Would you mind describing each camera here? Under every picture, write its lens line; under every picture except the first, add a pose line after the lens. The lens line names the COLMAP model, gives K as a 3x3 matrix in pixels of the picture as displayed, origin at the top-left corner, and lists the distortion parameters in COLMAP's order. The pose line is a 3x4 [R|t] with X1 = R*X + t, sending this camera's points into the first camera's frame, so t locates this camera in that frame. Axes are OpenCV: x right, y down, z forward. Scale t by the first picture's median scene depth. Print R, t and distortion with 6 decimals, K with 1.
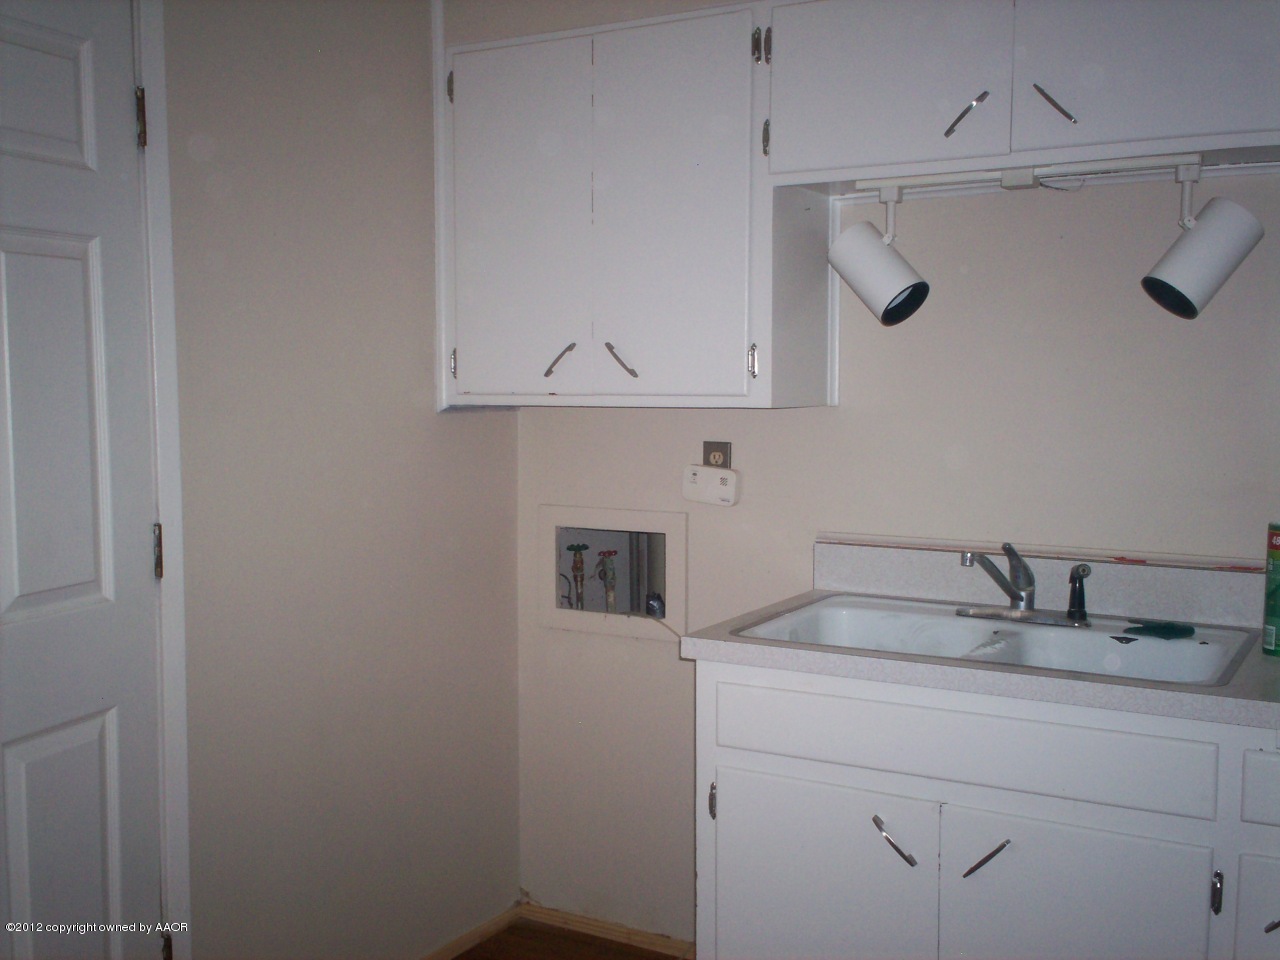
lens RADIAL K [[1333.9, 0, 638.7], [0, 1333.9, 492.0], [0, 0, 1]] dist [0.046596, -0.021269]
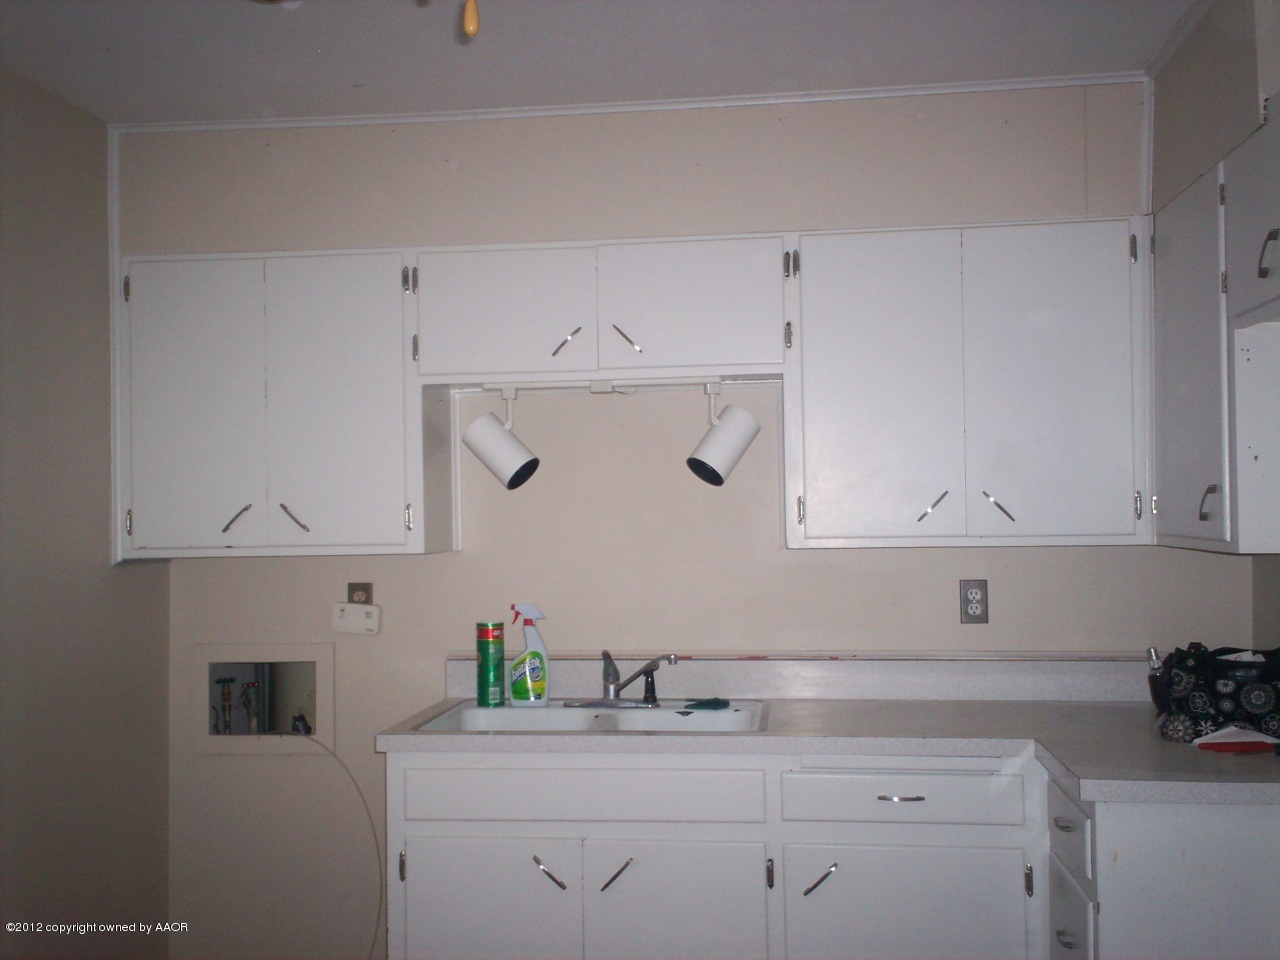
lens RADIAL K [[1345.8, 0, 618.7], [0, 1345.8, 486.4], [0, 0, 1]] dist [0.111115, -0.189907]
pose [[0.921023, -0.003895, 0.389488, -0.236982], [0.048807, 0.993223, -0.105481, 0.019328], [-0.386438, 0.116160, 0.914971, -0.272902]]
